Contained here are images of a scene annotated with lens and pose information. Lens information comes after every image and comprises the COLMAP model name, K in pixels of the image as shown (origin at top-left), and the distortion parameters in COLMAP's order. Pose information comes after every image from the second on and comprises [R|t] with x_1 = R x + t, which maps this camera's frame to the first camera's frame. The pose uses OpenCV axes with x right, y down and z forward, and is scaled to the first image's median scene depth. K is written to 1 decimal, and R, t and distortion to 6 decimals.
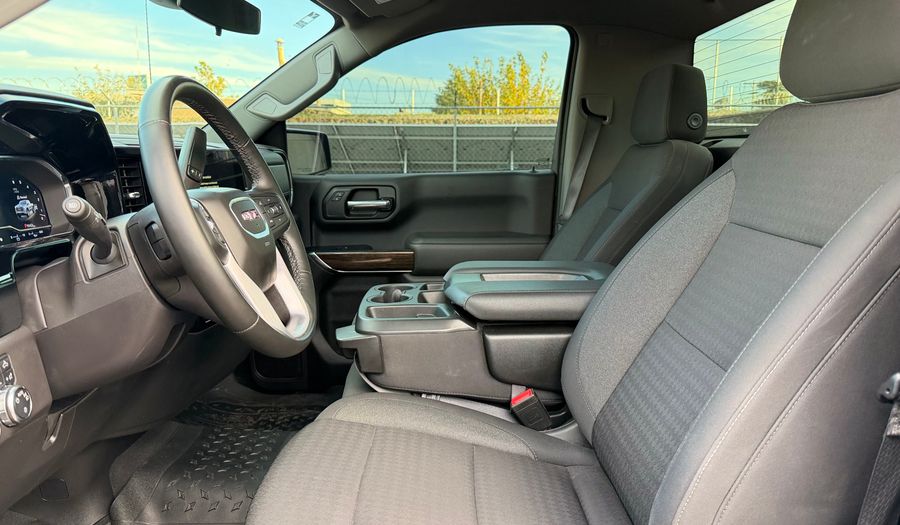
lens RADIAL K [[683.8, 0, 450.0], [0, 683.8, 262.5], [0, 0, 1]] dist [0.037102, -0.004786]
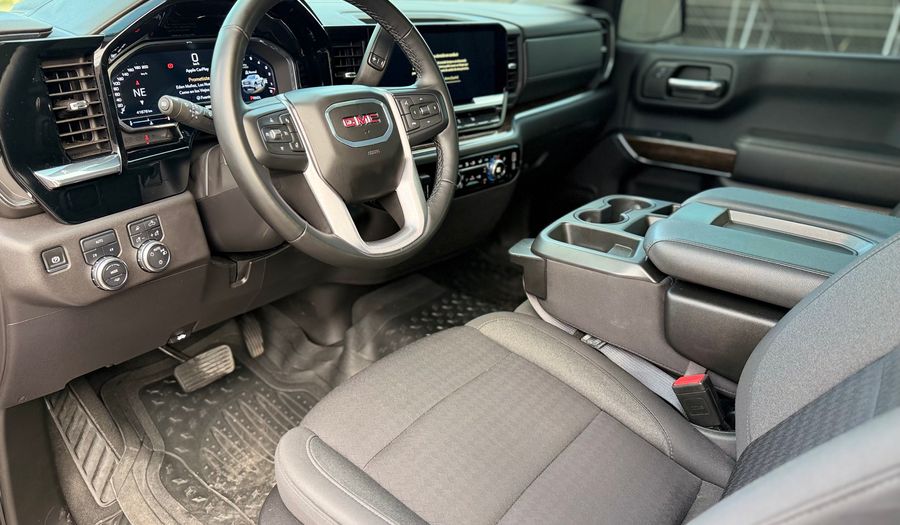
lens RADIAL K [[683.8, 0, 450.0], [0, 683.8, 262.5], [0, 0, 1]] dist [0.037102, -0.004786]
pose [[0.775453, 0.263445, -0.573820, 0.316109], [-0.123216, 0.954465, 0.271689, -0.117999], [0.619266, -0.139978, 0.772603, 0.222908]]
